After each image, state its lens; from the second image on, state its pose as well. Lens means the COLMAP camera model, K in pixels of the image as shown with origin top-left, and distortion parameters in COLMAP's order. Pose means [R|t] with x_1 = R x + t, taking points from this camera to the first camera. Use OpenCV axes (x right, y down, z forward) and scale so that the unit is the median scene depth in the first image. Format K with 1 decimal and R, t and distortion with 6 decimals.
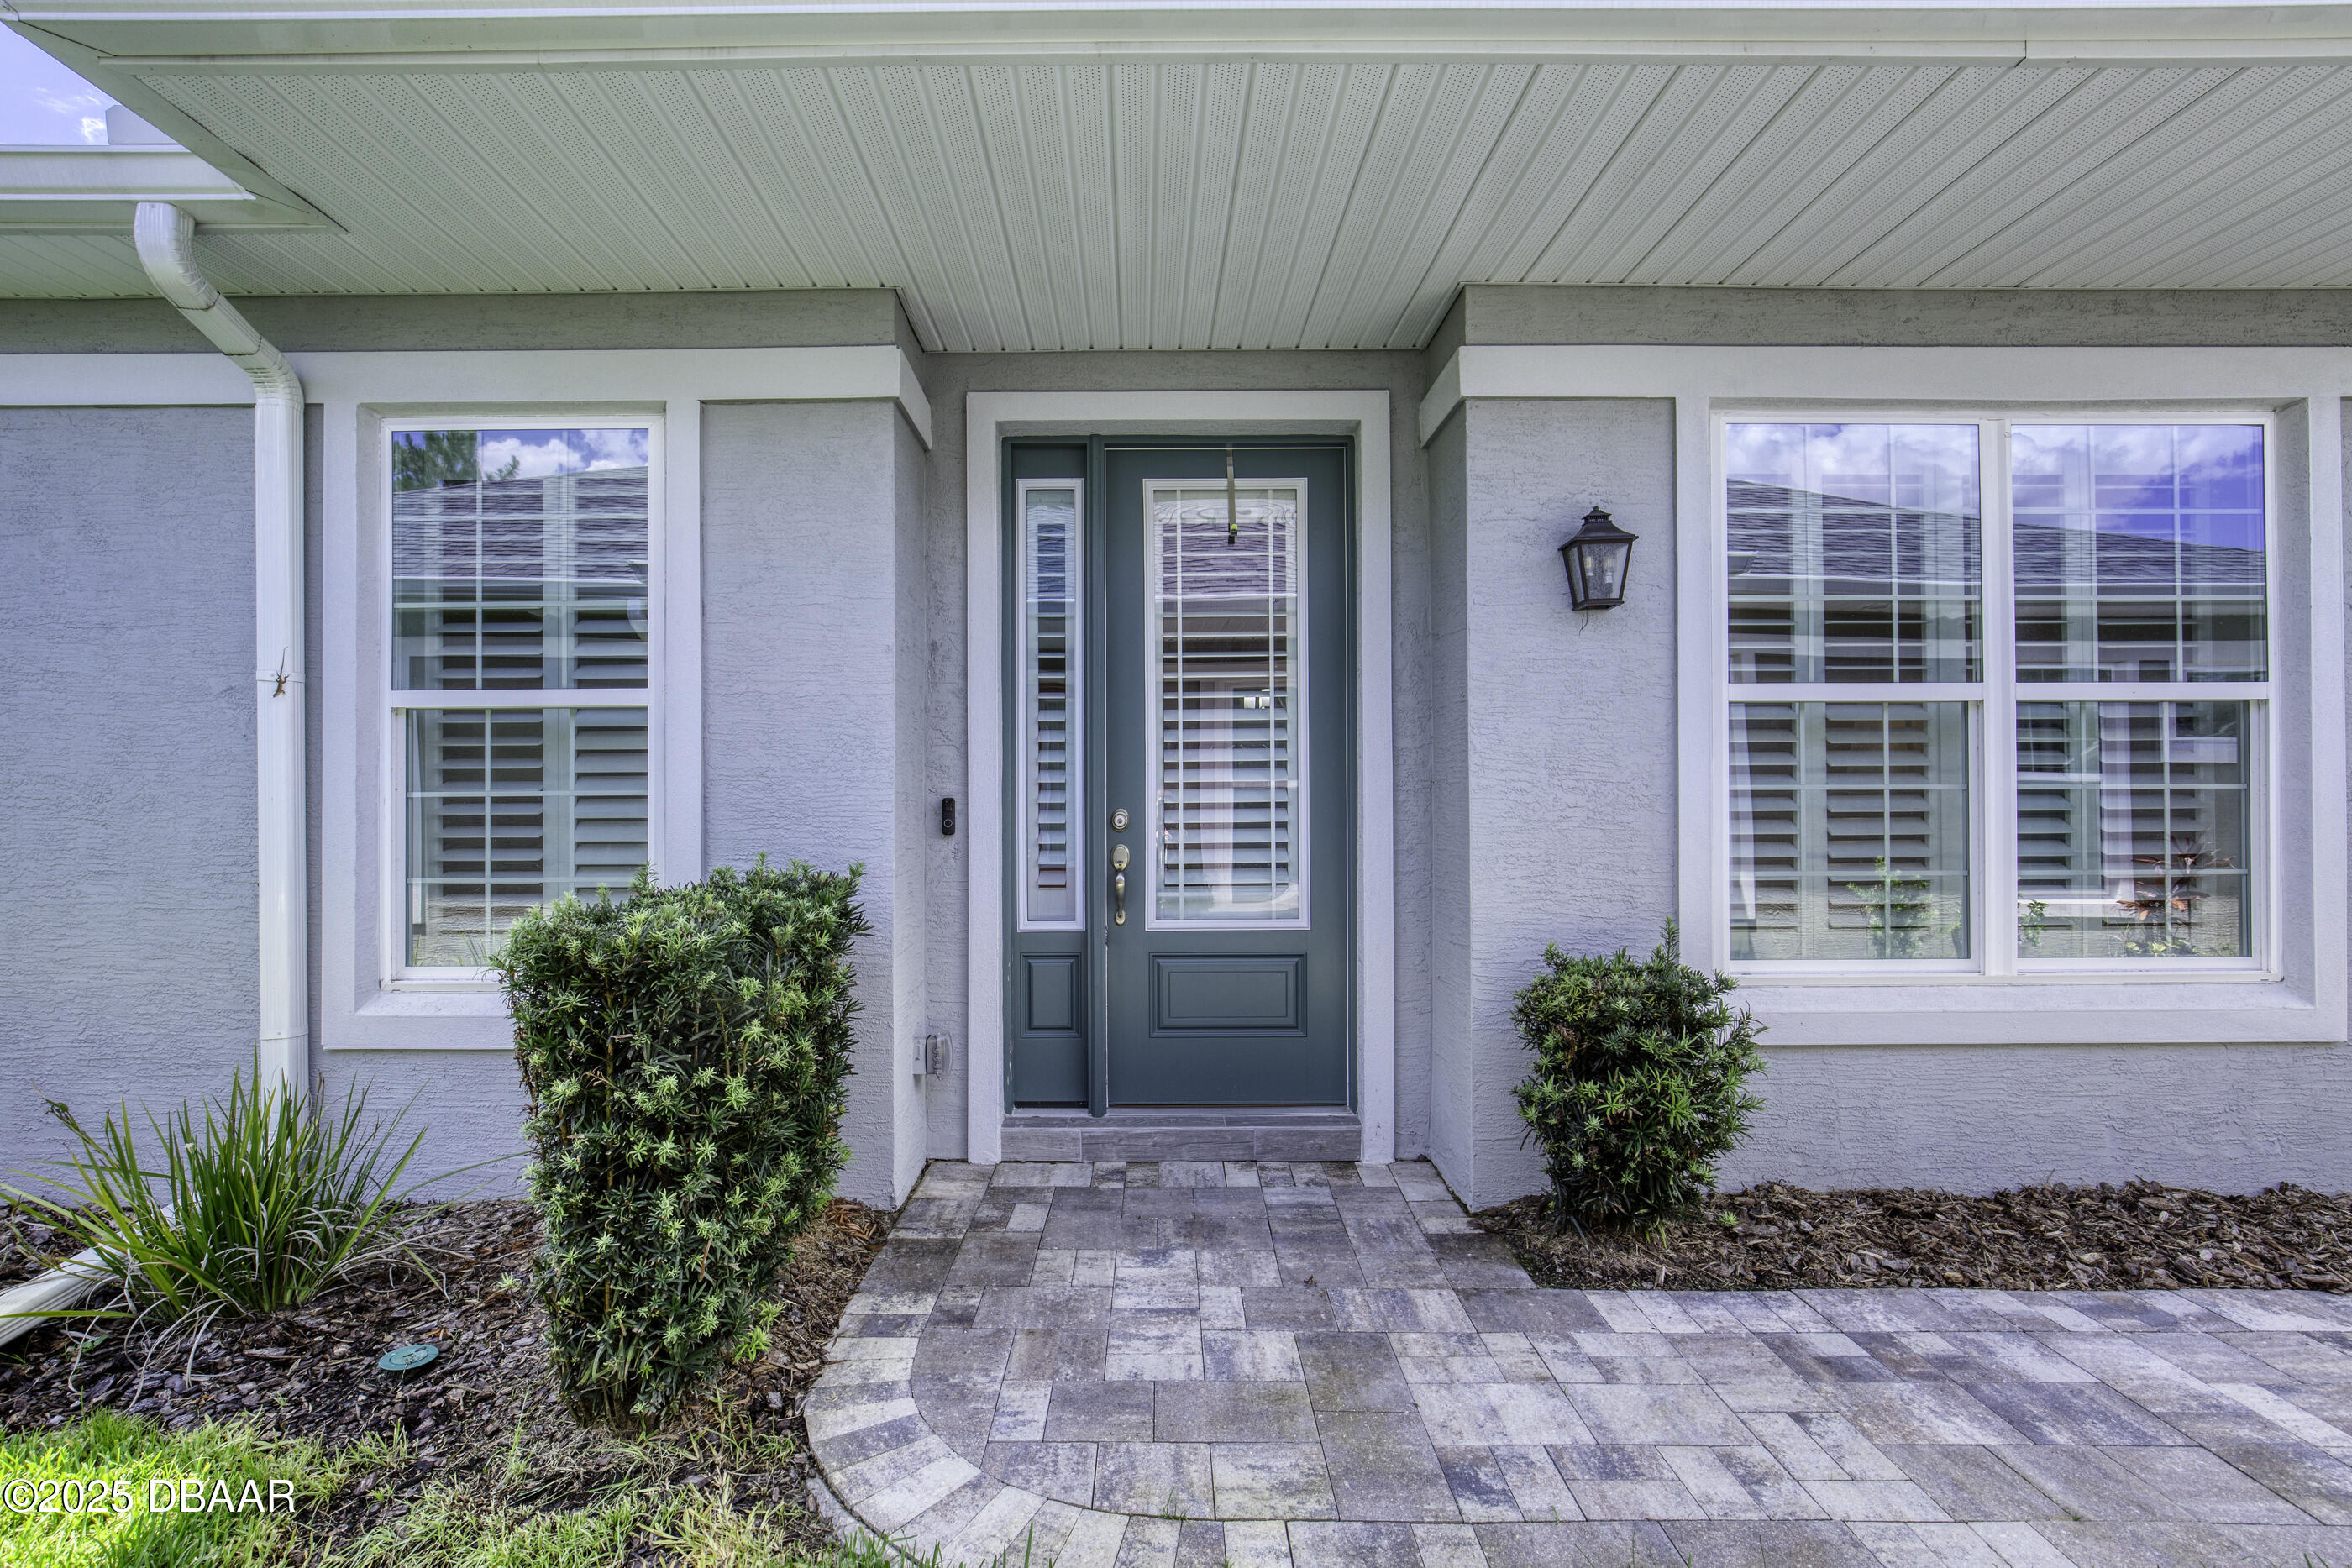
lens RADIAL K [[1087.0, 0, 1176.0], [0, 1087.0, 784.0], [0, 0, 1]] dist [0.022629, 0.000011]
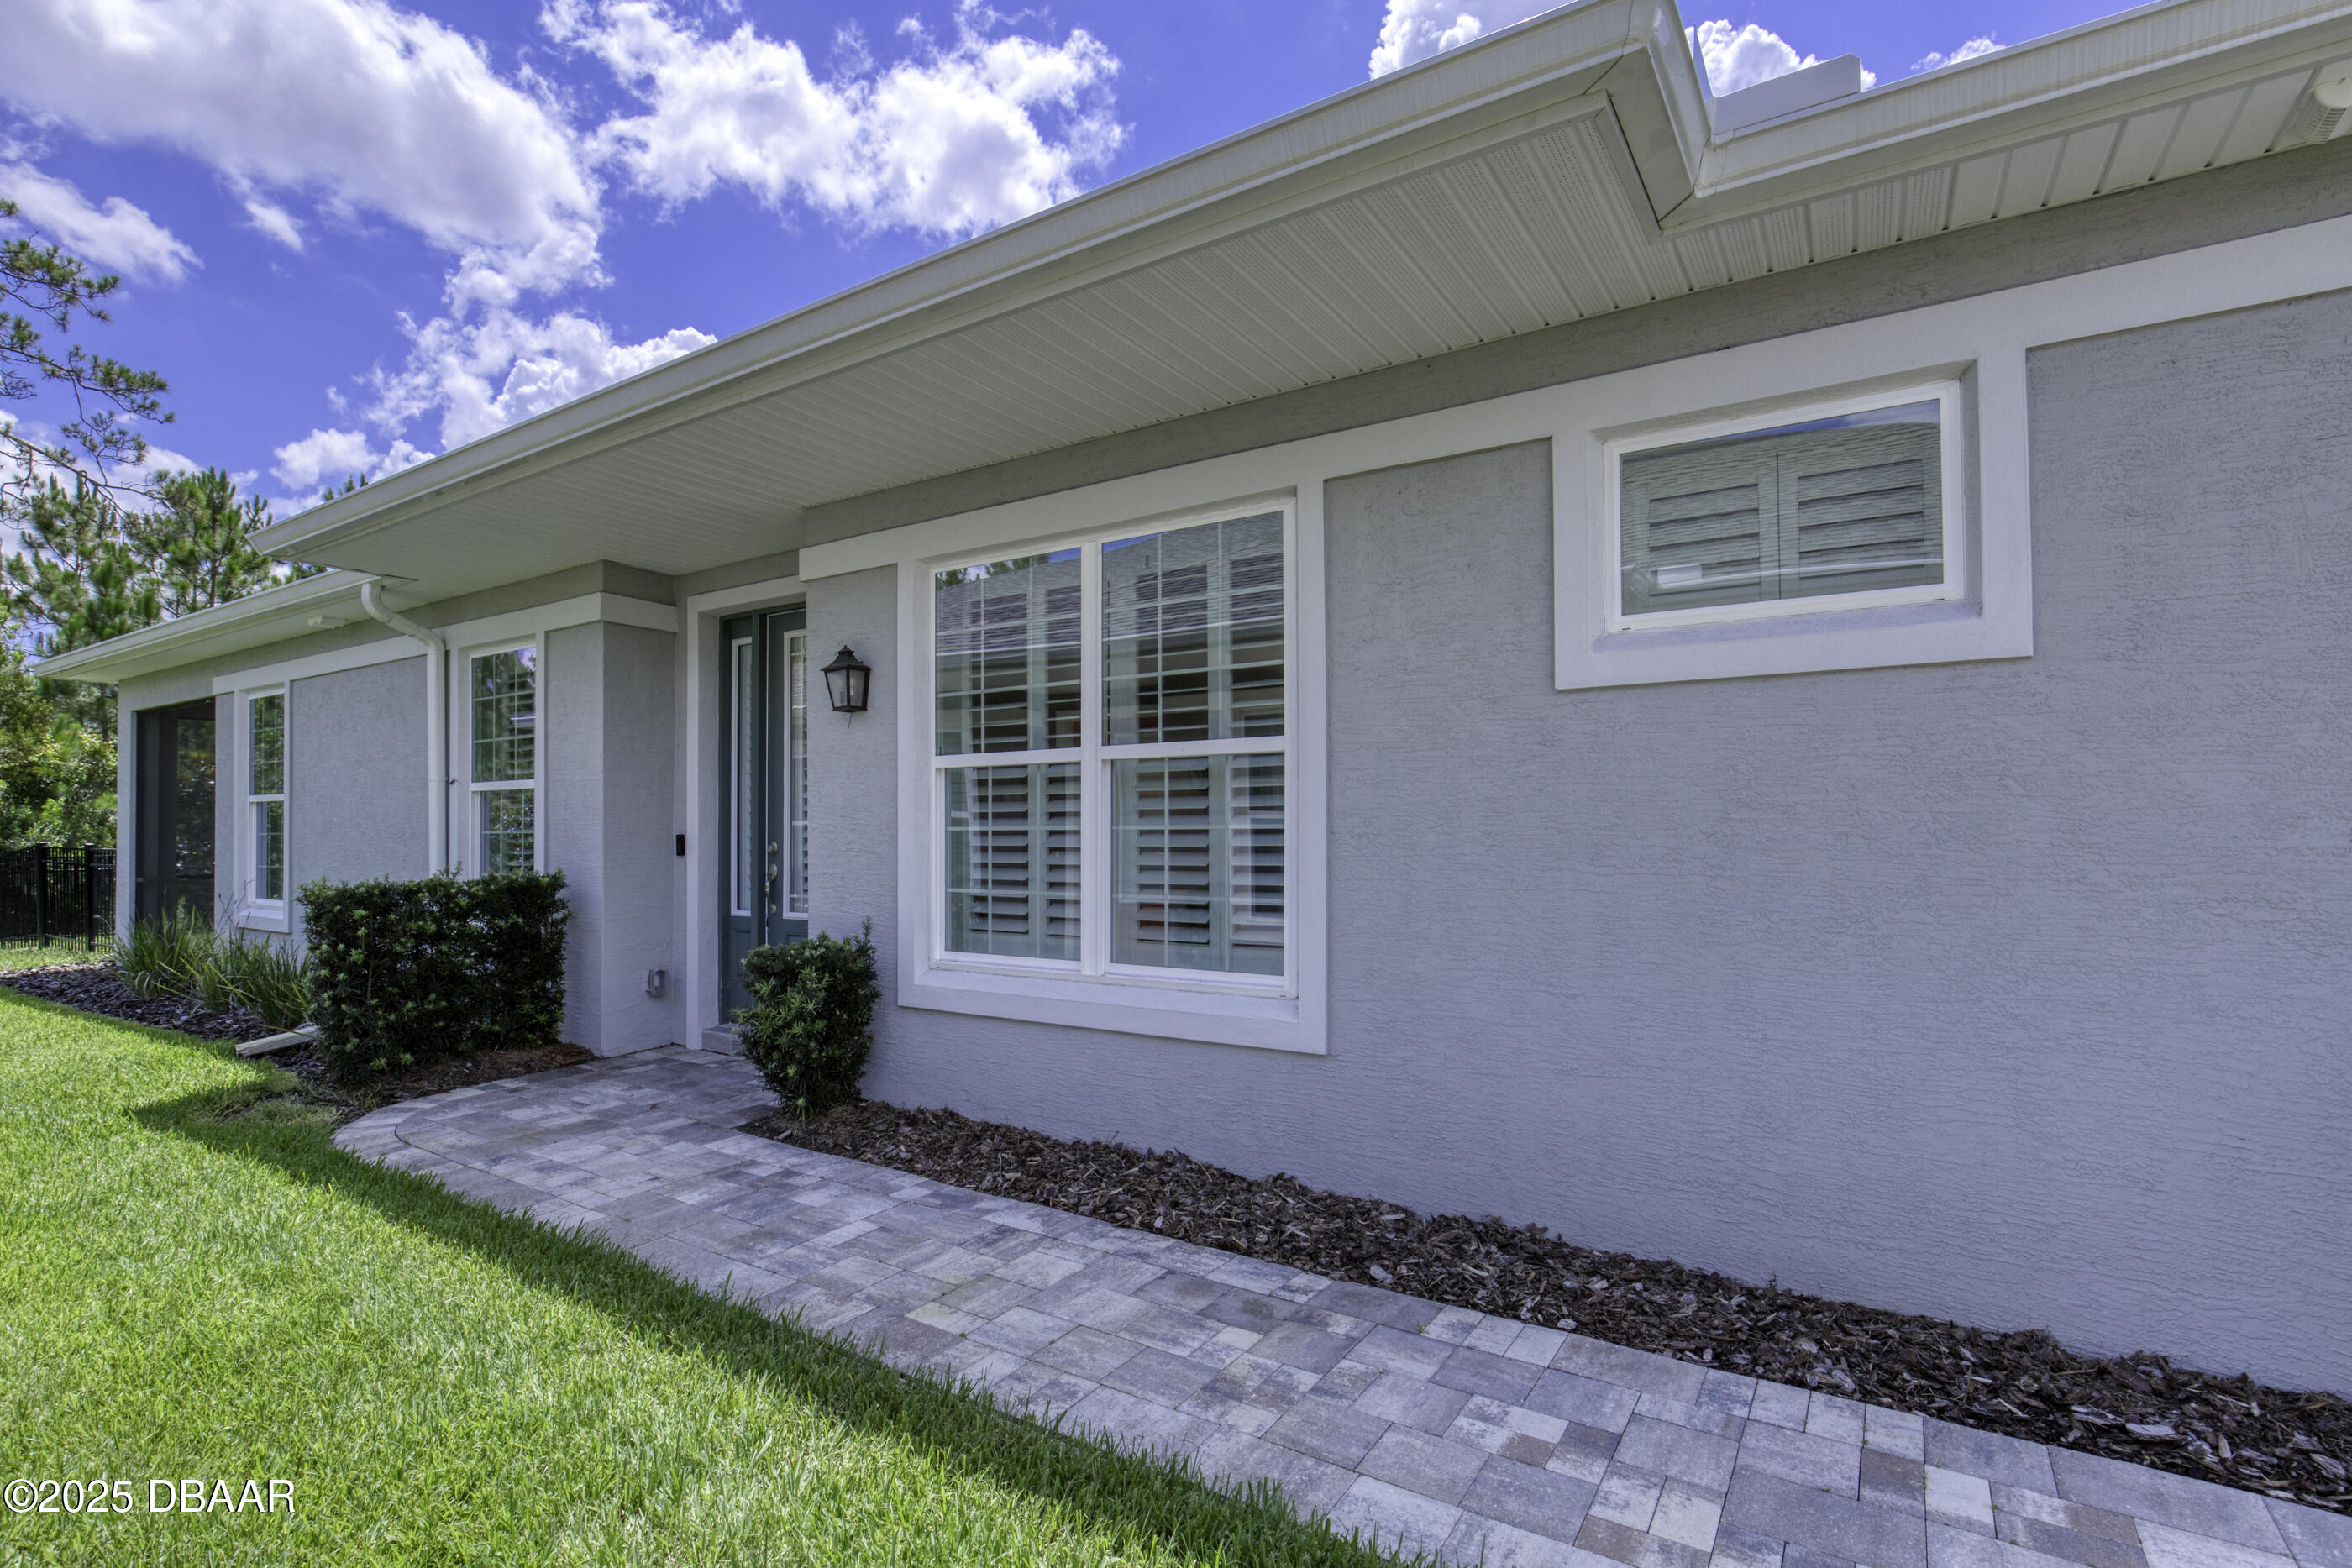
lens RADIAL K [[1099.1, 0, 1160.1], [0, 1099.1, 783.9], [0, 0, 1]] dist [-0.000360, 0.000085]
pose [[0.815828, -0.024091, -0.577792, 1.454080], [0.006624, 0.999456, -0.032320, -0.005545], [0.578256, 0.022540, 0.815544, -0.001547]]
